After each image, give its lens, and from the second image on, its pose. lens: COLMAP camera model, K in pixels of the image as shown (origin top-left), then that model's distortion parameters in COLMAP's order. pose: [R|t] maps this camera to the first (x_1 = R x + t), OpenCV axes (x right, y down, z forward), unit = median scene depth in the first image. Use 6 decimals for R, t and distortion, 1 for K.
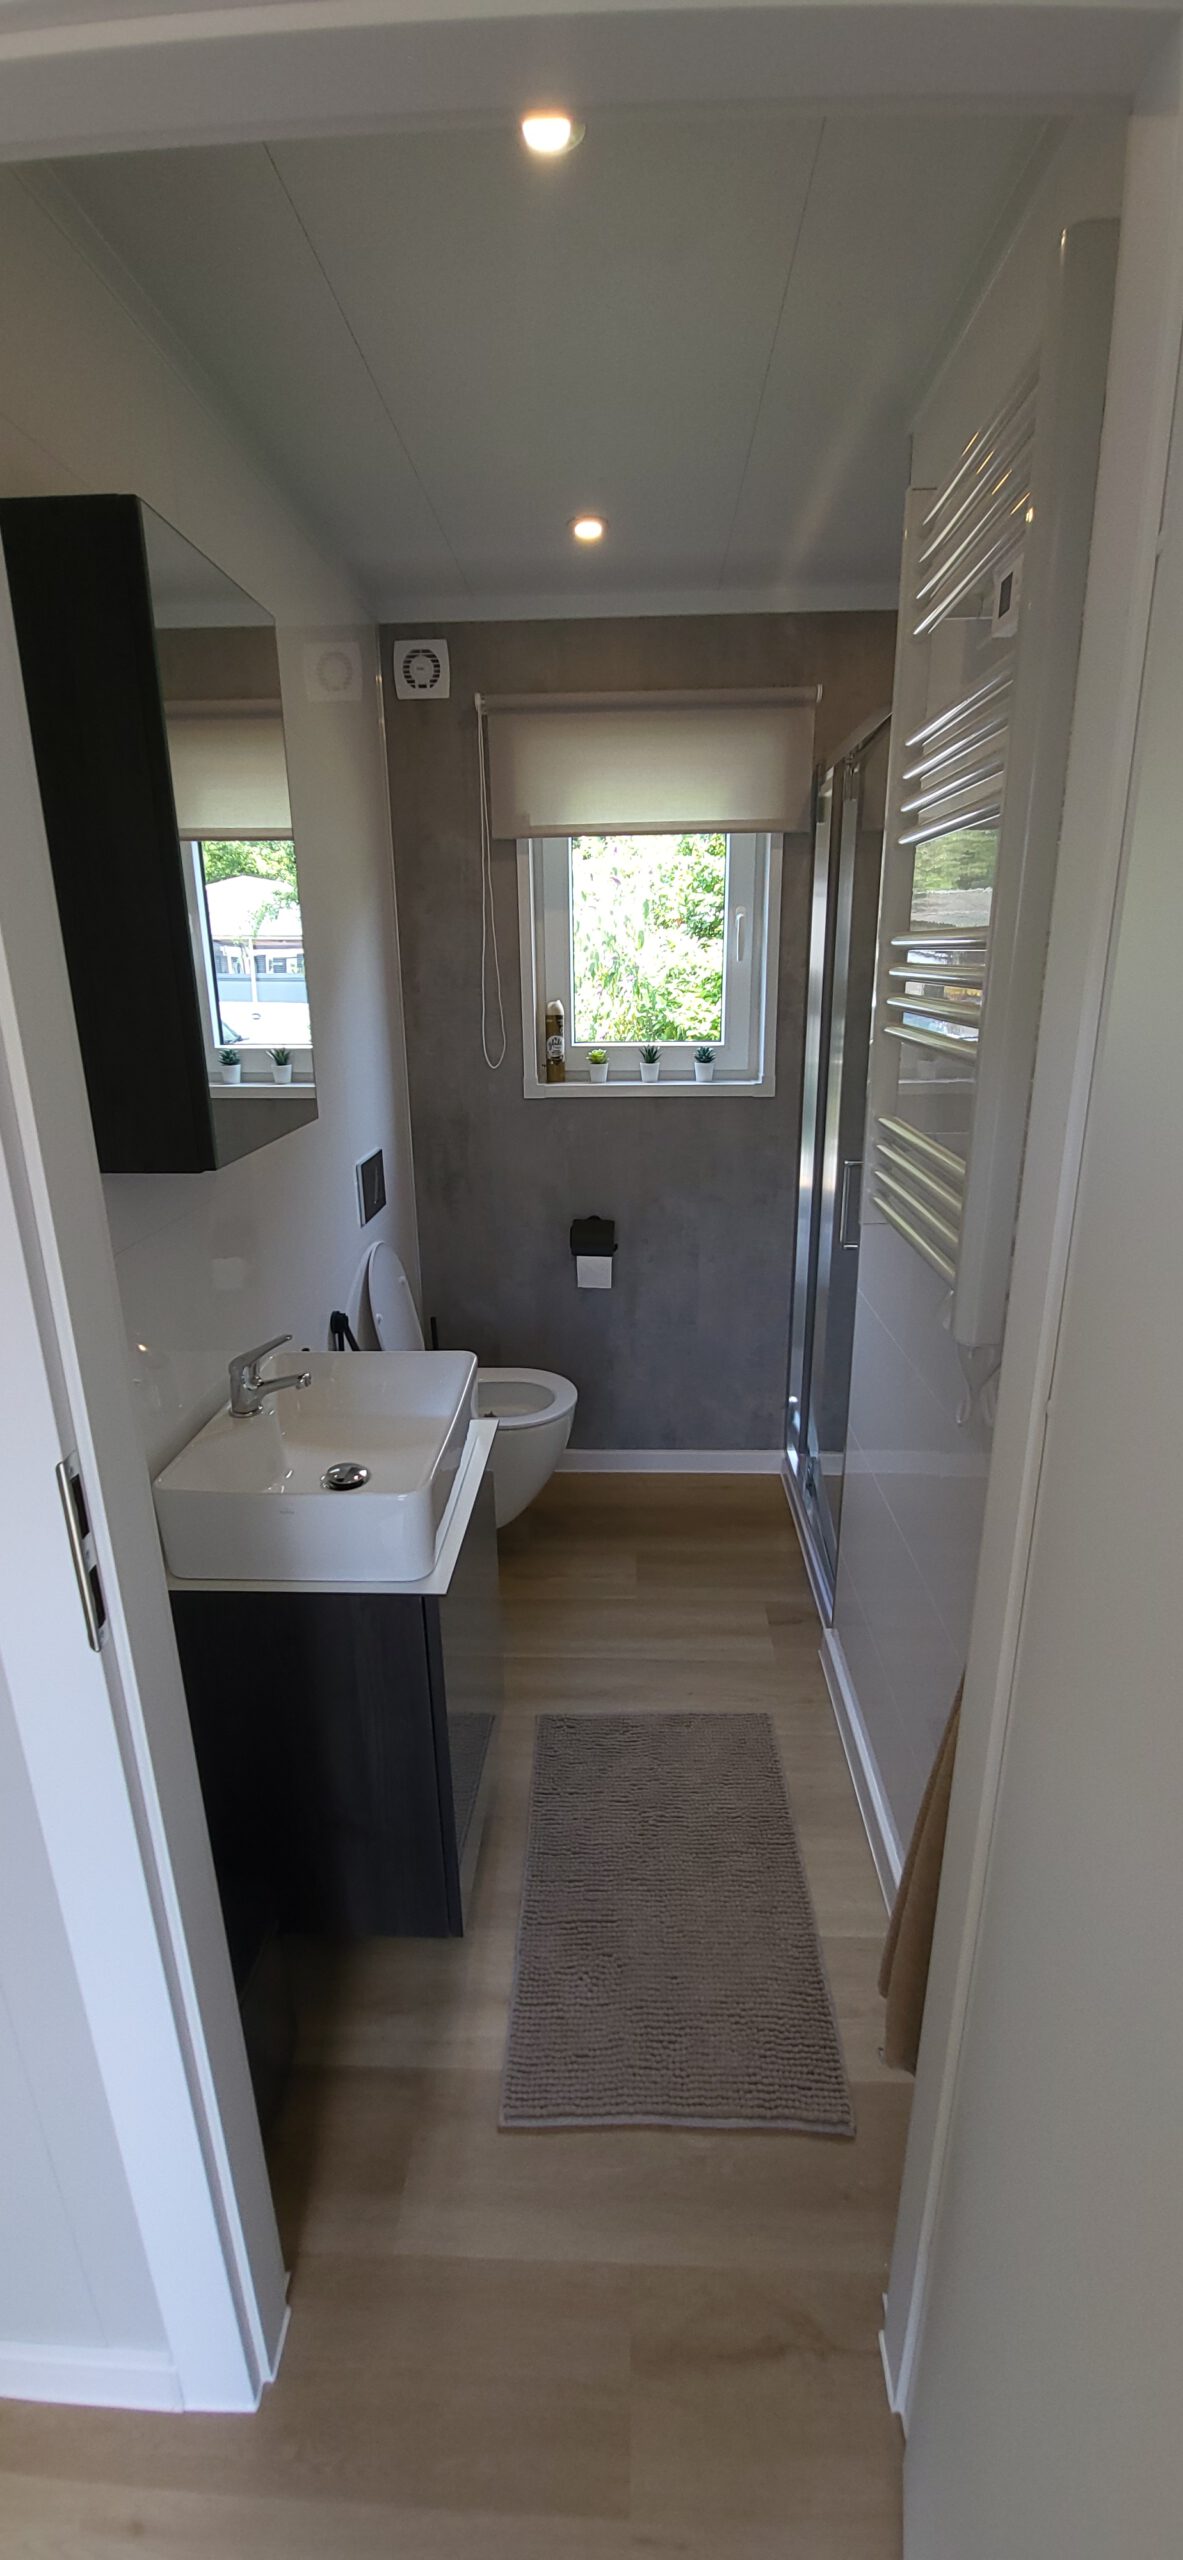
lens RADIAL K [[1007.4, 0, 589.4], [0, 1007.4, 1273.2], [0, 0, 1]] dist [-0.002726, -0.008901]
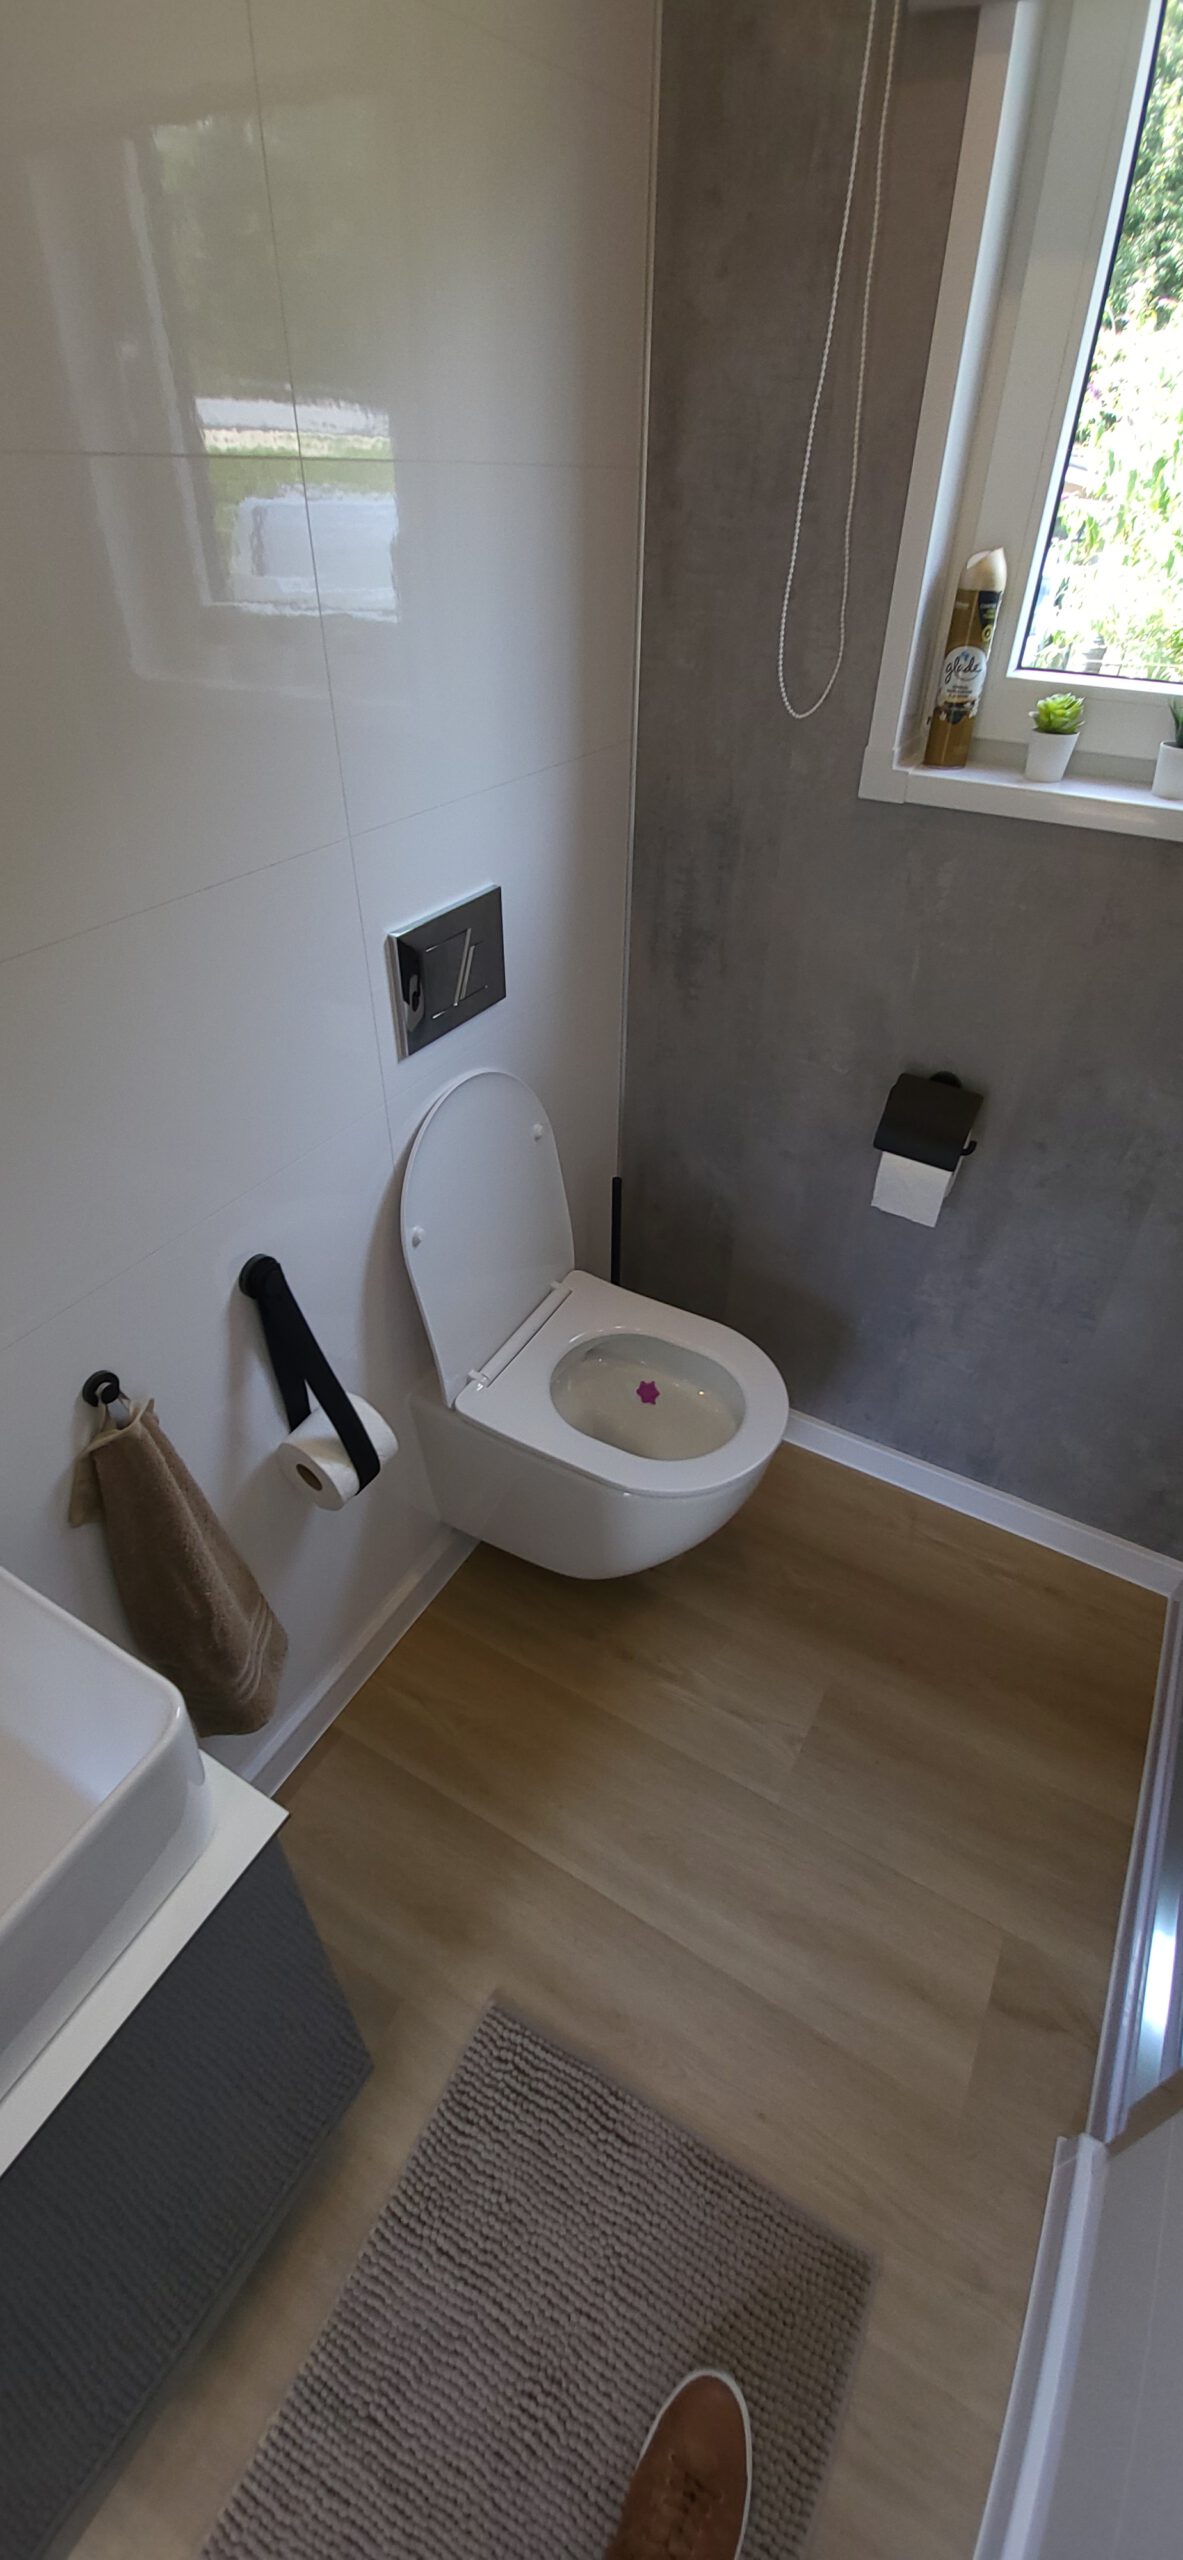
lens RADIAL K [[1007.4, 0, 589.4], [0, 1007.4, 1273.2], [0, 0, 1]] dist [-0.002726, -0.008901]
pose [[0.884879, 0.307637, -0.349784, 0.053227], [-0.165210, 0.909347, 0.381830, -0.131169], [0.435540, -0.280086, 0.855486, 0.496806]]
